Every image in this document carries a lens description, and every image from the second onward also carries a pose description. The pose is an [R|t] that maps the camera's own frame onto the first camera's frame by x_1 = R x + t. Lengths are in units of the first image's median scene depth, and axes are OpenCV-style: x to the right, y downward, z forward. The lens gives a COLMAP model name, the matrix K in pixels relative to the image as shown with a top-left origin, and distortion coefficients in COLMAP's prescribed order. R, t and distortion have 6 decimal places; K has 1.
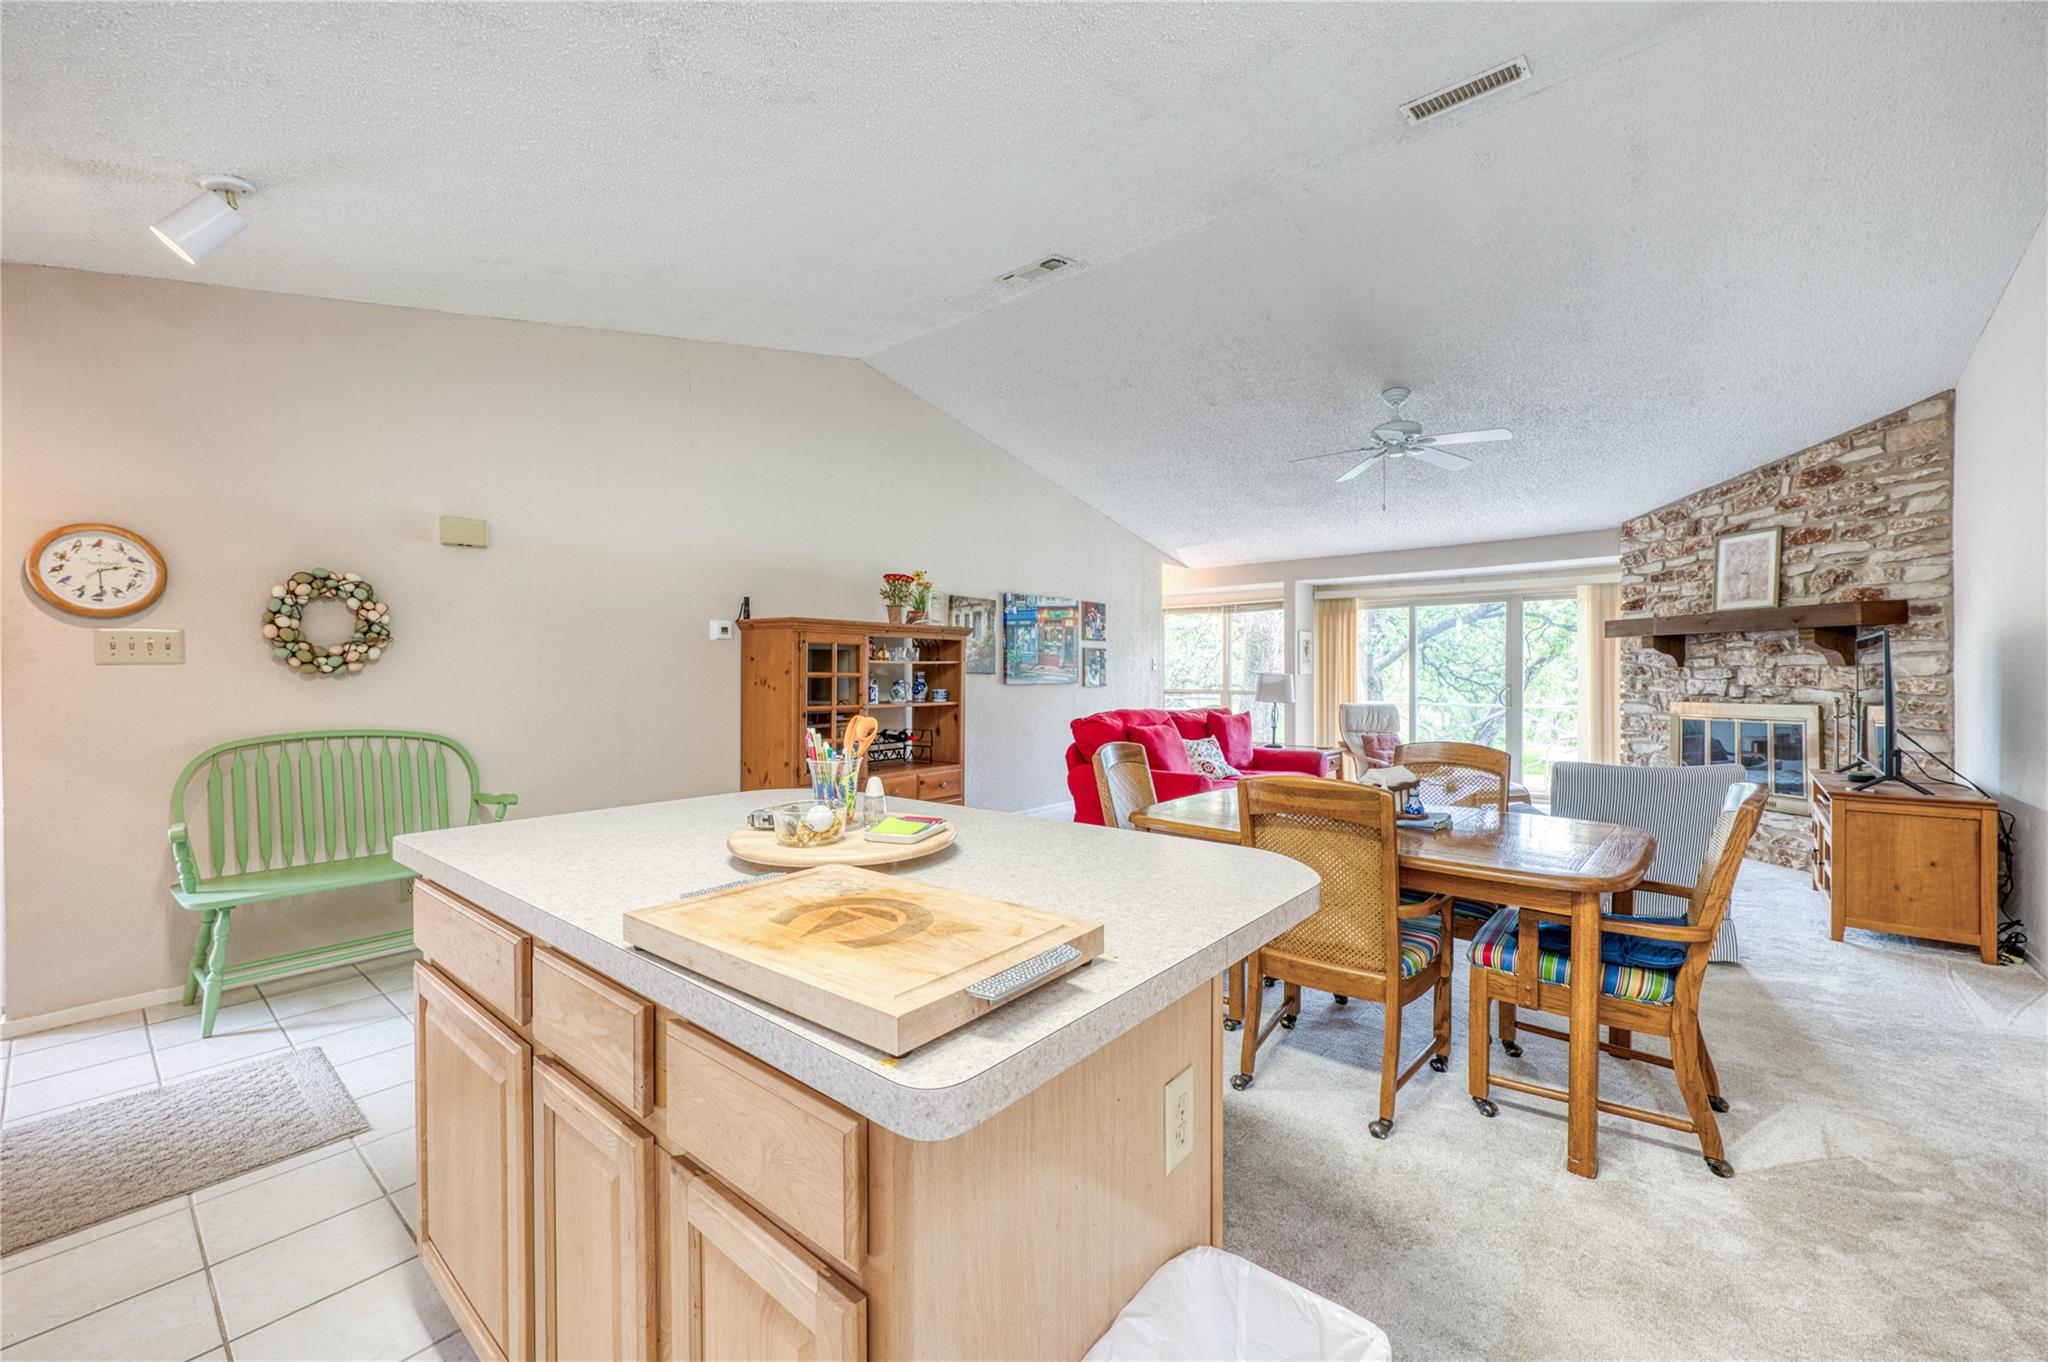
lens RADIAL K [[807.0, 0, 1019.0], [0, 807.0, 679.6], [0, 0, 1]] dist [0.001011, 0.000272]
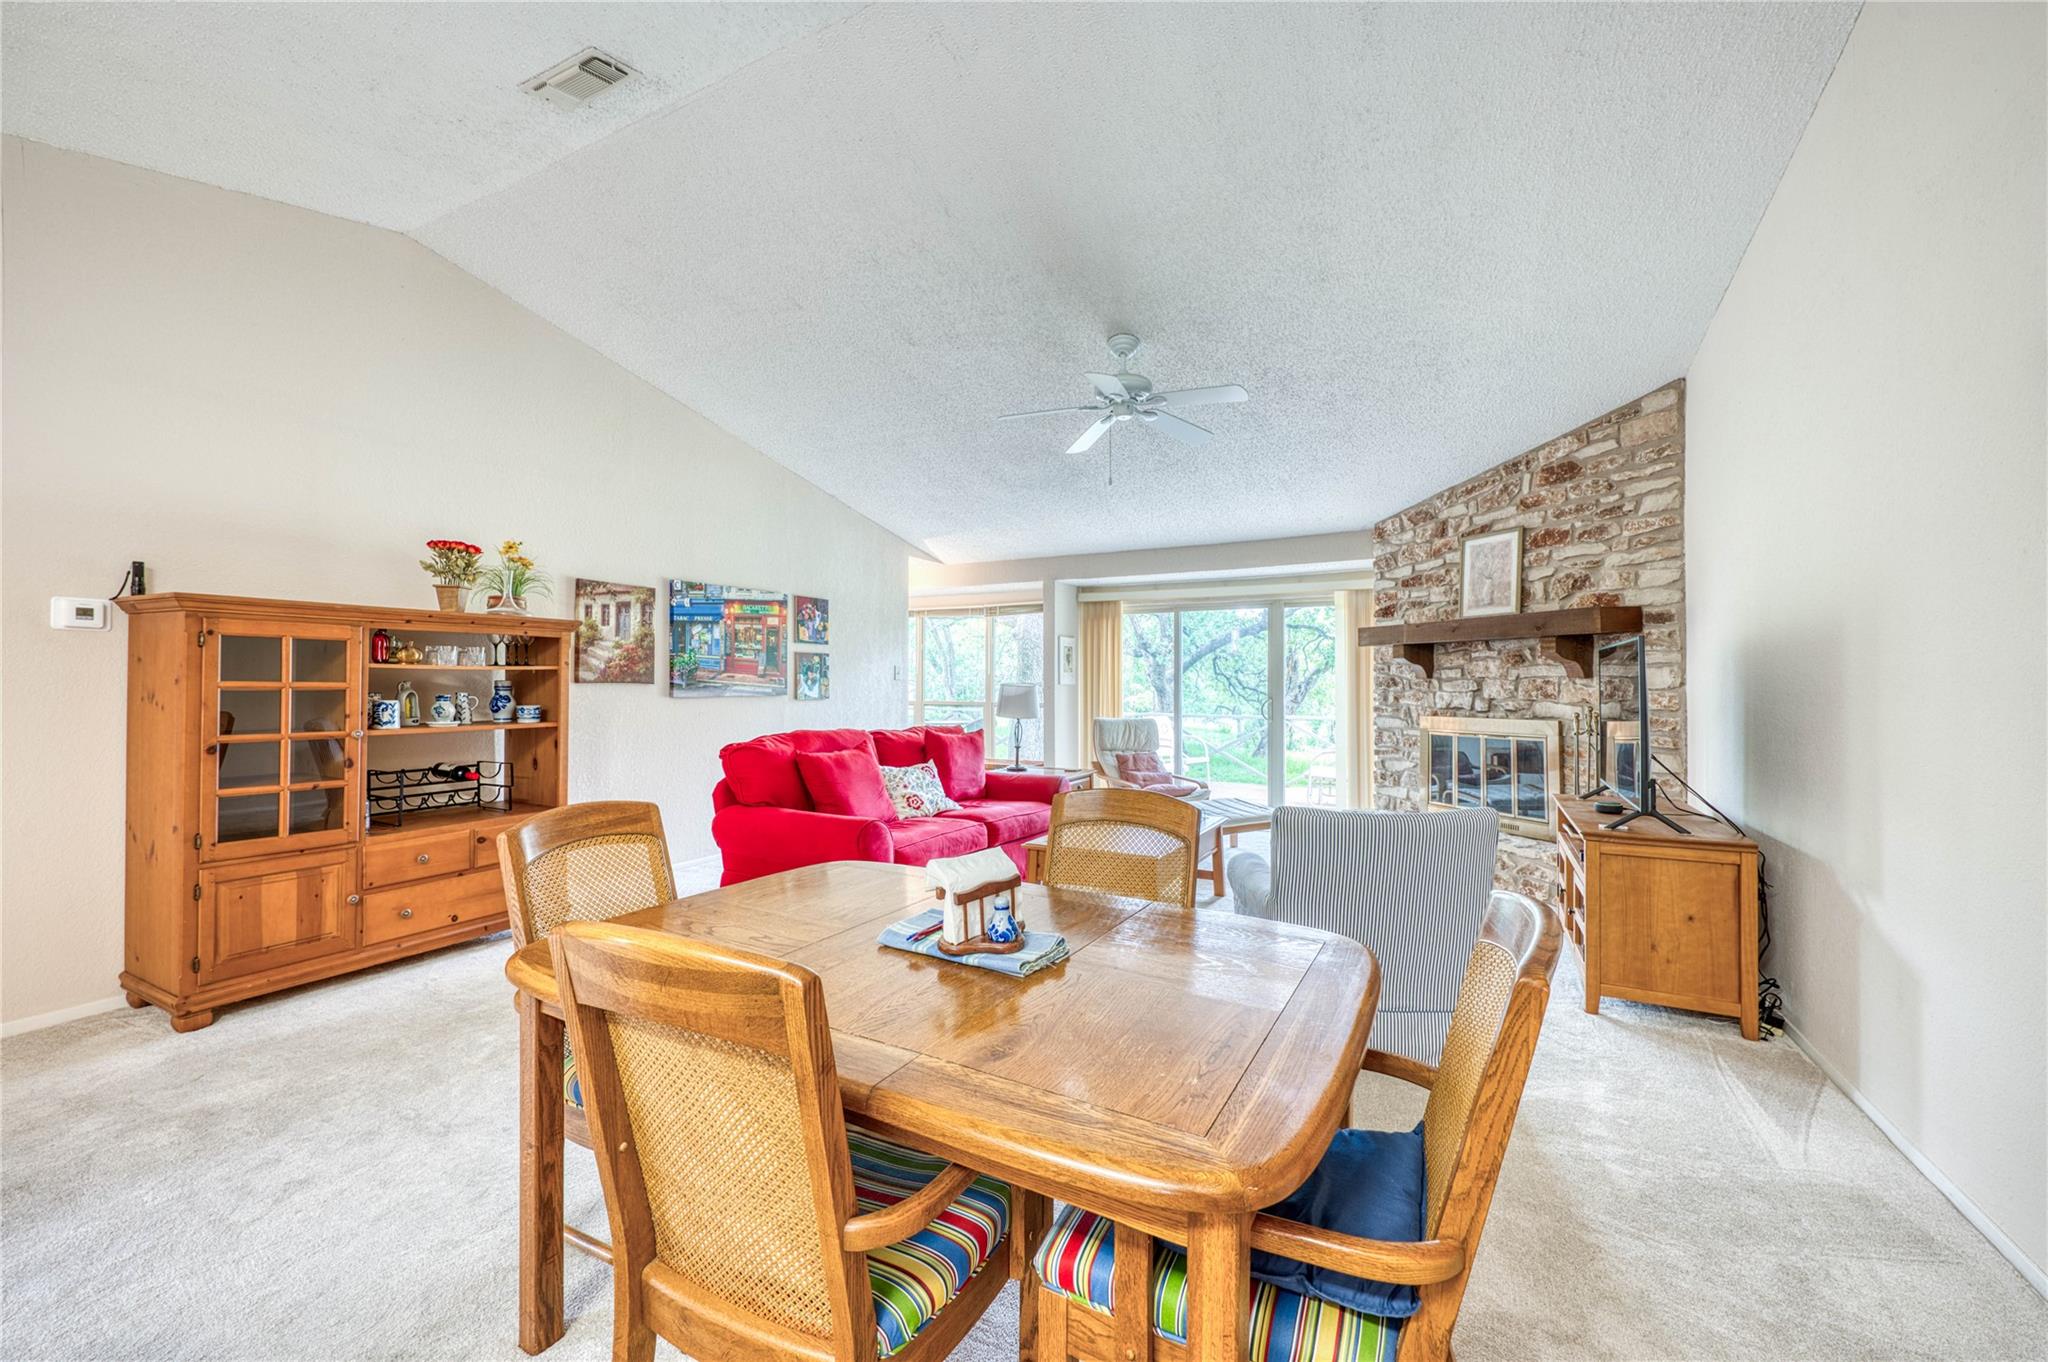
lens RADIAL K [[807.0, 0, 1019.2], [0, 807.0, 680.5], [0, 0, 1]] dist [0.001011, 0.000272]
pose [[0.977764, 0.003375, 0.209683, 0.179834], [-0.001281, 0.999948, -0.010120, -0.003514], [-0.209706, 0.009626, 0.977717, 0.210780]]
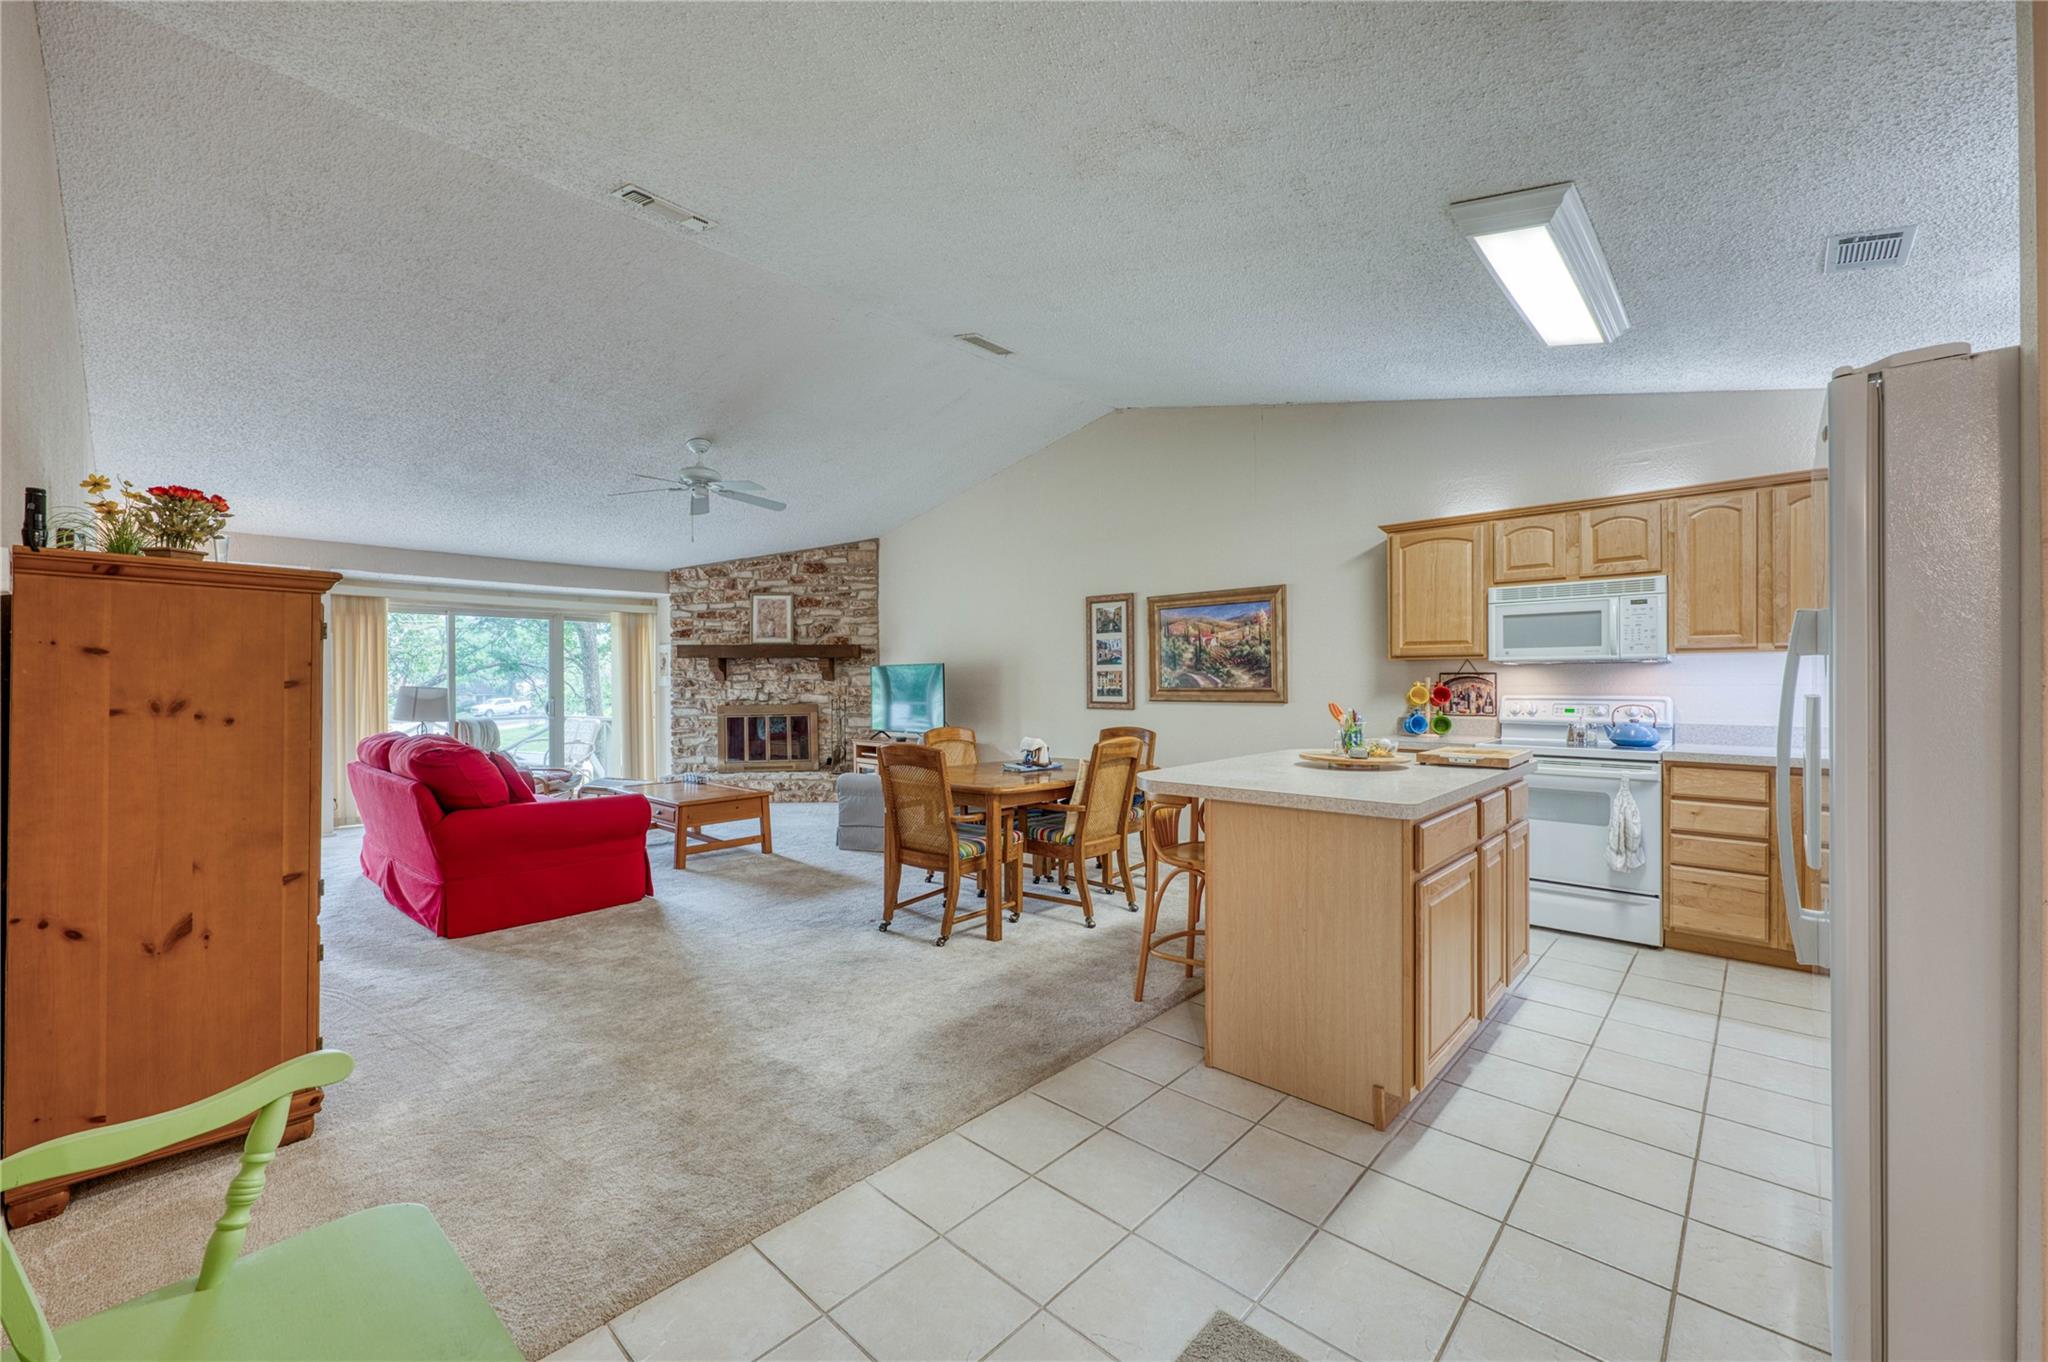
lens RADIAL K [[807.0, 0, 1017.1], [0, 807.0, 684.7], [0, 0, 1]] dist [0.001011, 0.000272]
pose [[0.052023, -0.000794, 0.998646, -0.616945], [0.012859, 0.999917, 0.000125, -0.002533], [-0.998563, 0.012835, 0.052029, 0.457282]]
